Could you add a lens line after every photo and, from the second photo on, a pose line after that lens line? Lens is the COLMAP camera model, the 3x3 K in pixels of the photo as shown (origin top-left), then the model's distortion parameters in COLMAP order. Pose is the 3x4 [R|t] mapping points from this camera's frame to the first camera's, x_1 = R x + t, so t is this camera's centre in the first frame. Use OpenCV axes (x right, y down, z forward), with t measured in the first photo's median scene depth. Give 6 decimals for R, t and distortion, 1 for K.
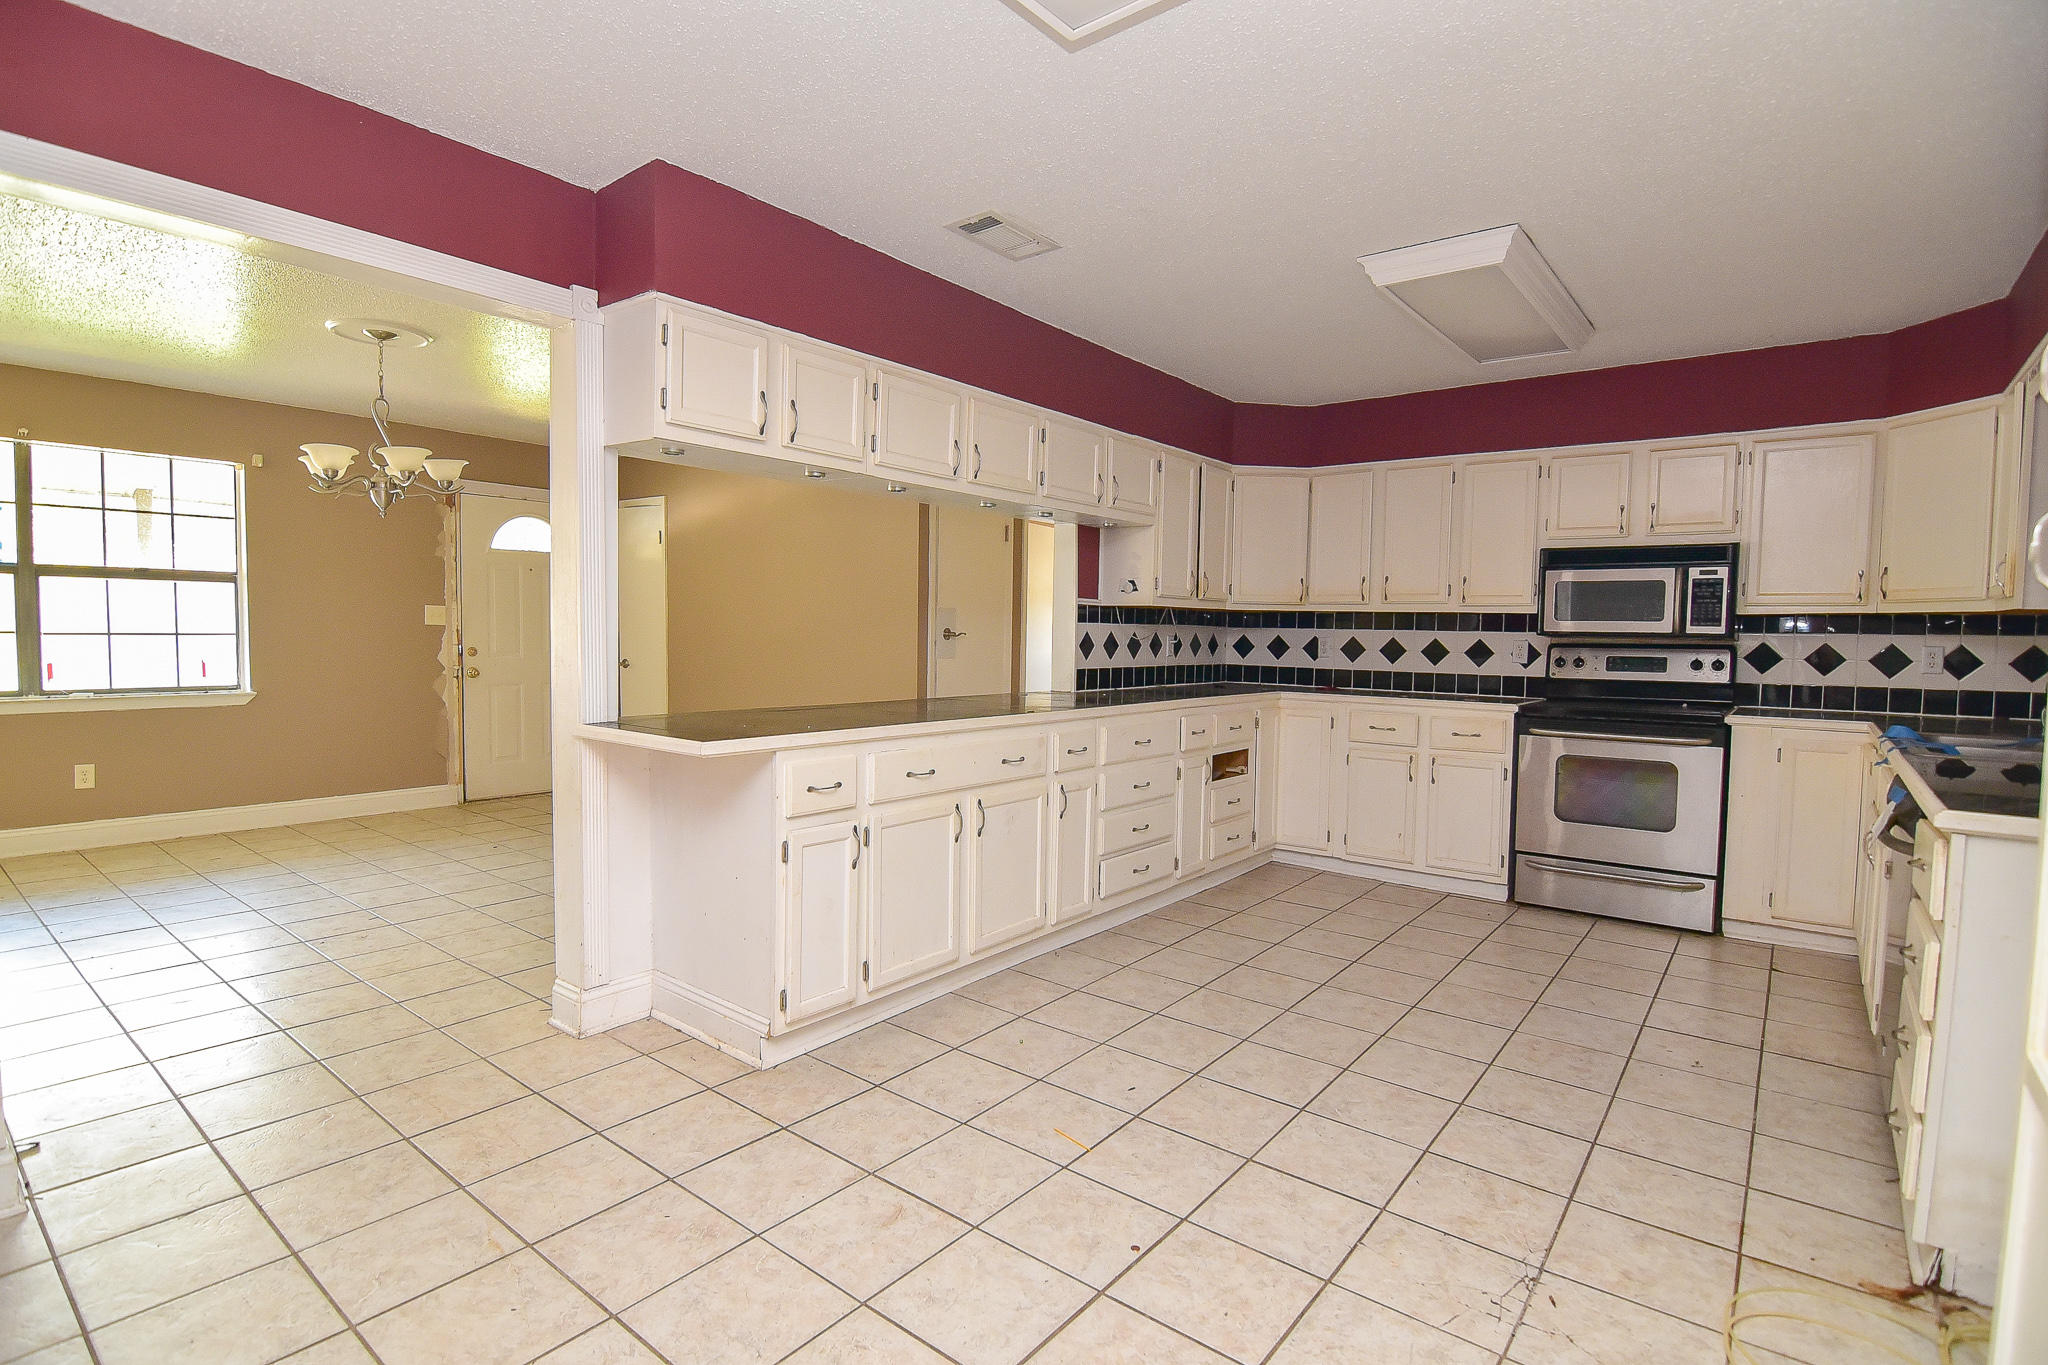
lens RADIAL K [[991.9, 0, 1014.7], [0, 991.9, 687.7], [0, 0, 1]] dist [-0.006217, -0.010482]
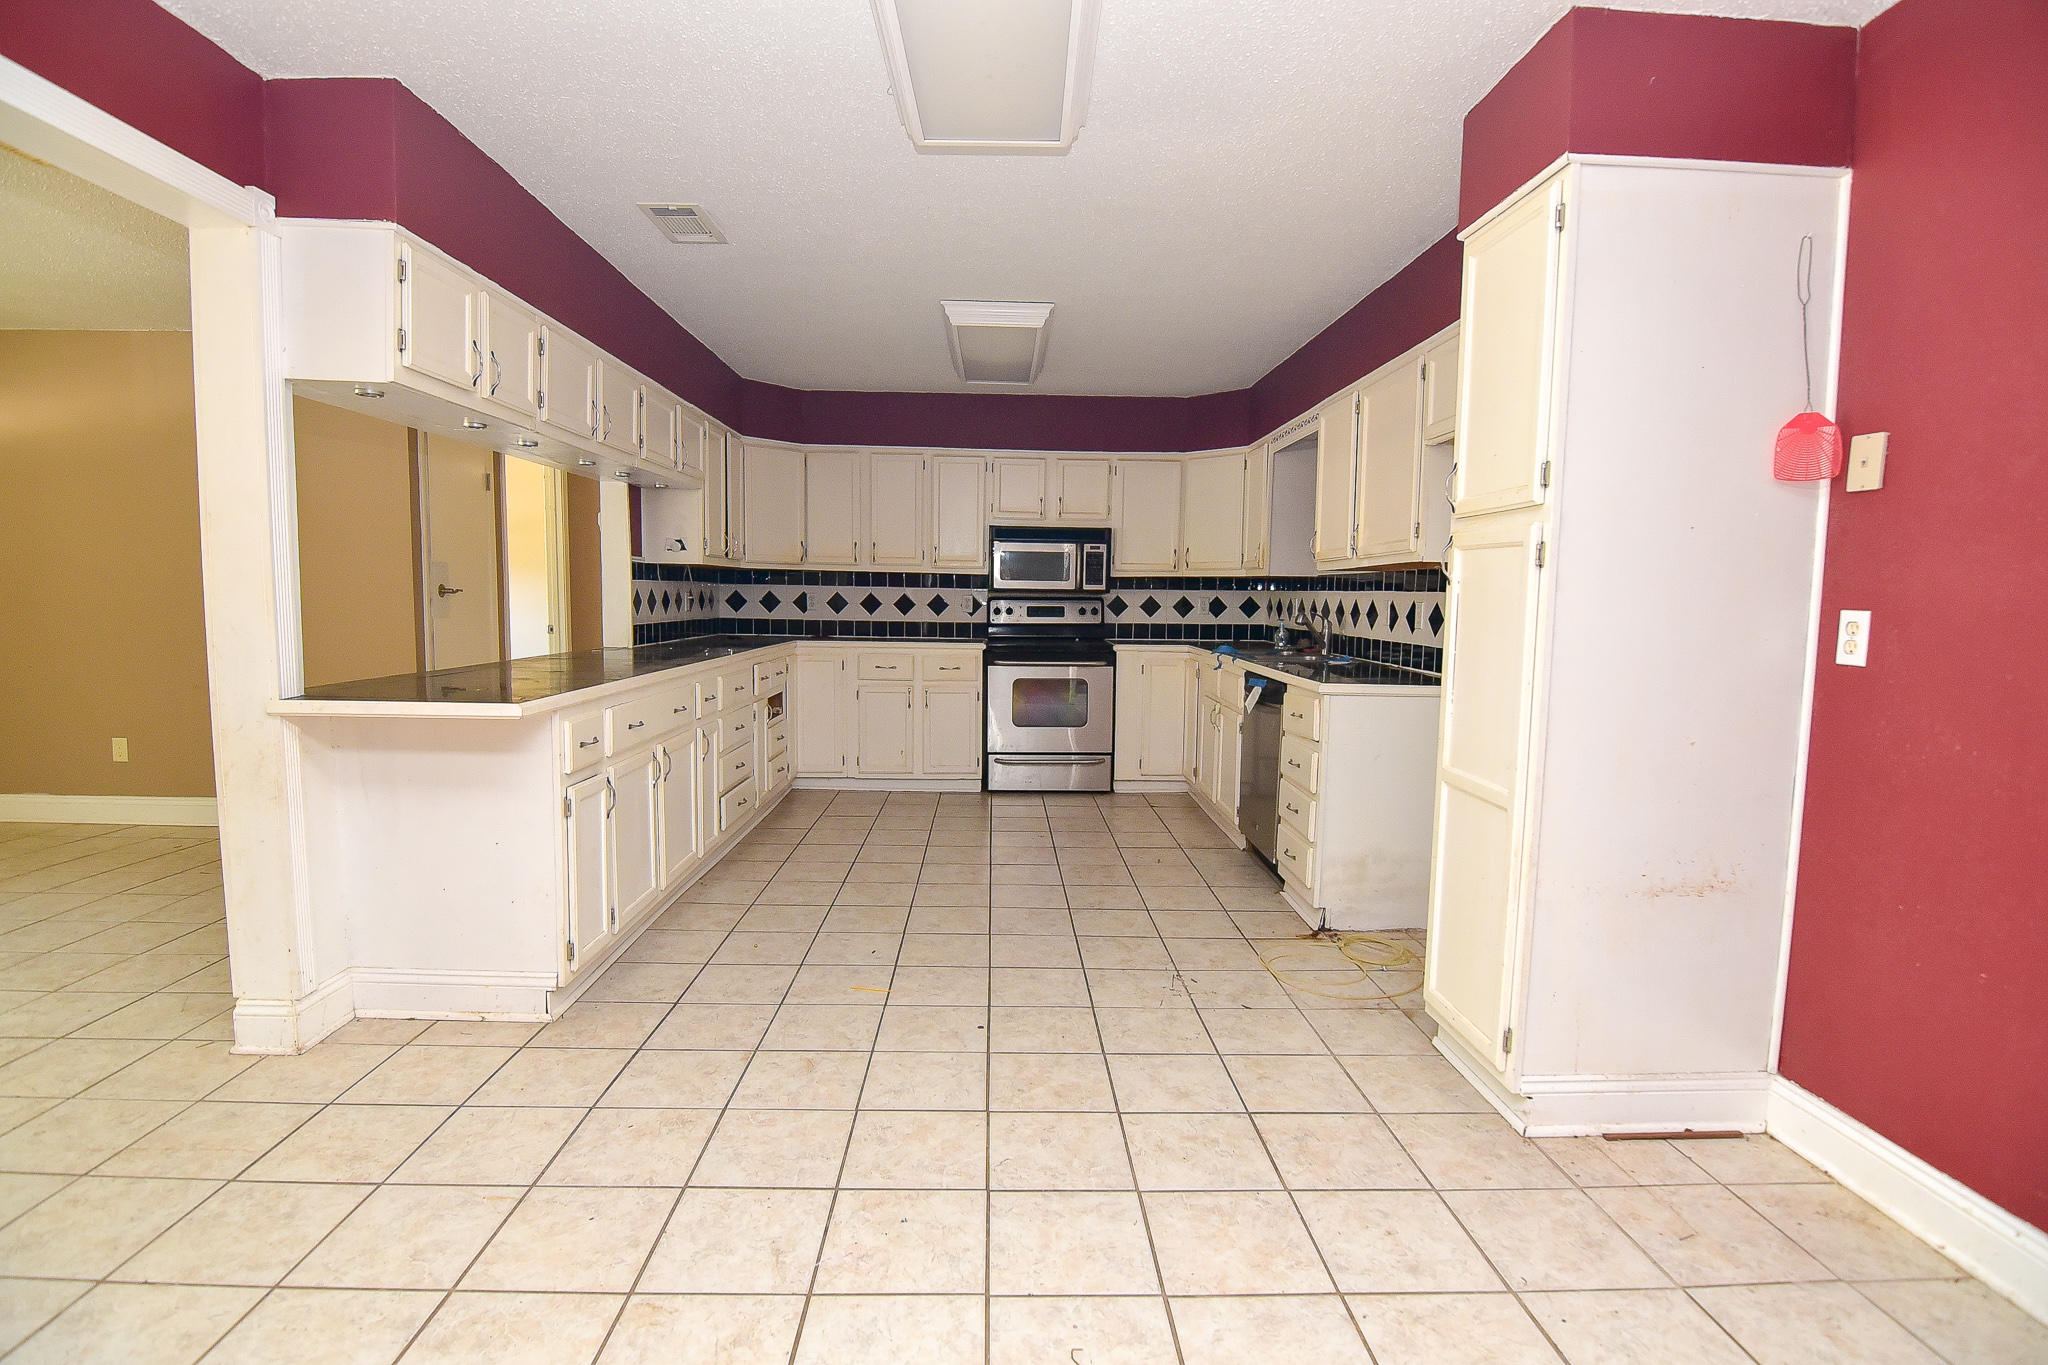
lens RADIAL K [[991.9, 0, 1014.7], [0, 991.9, 687.7], [0, 0, 1]] dist [-0.006217, -0.010482]
pose [[0.766432, -0.064587, 0.639070, -0.321258], [0.034088, 0.997620, 0.059942, -0.002213], [-0.641420, -0.024157, 0.766809, -0.050553]]
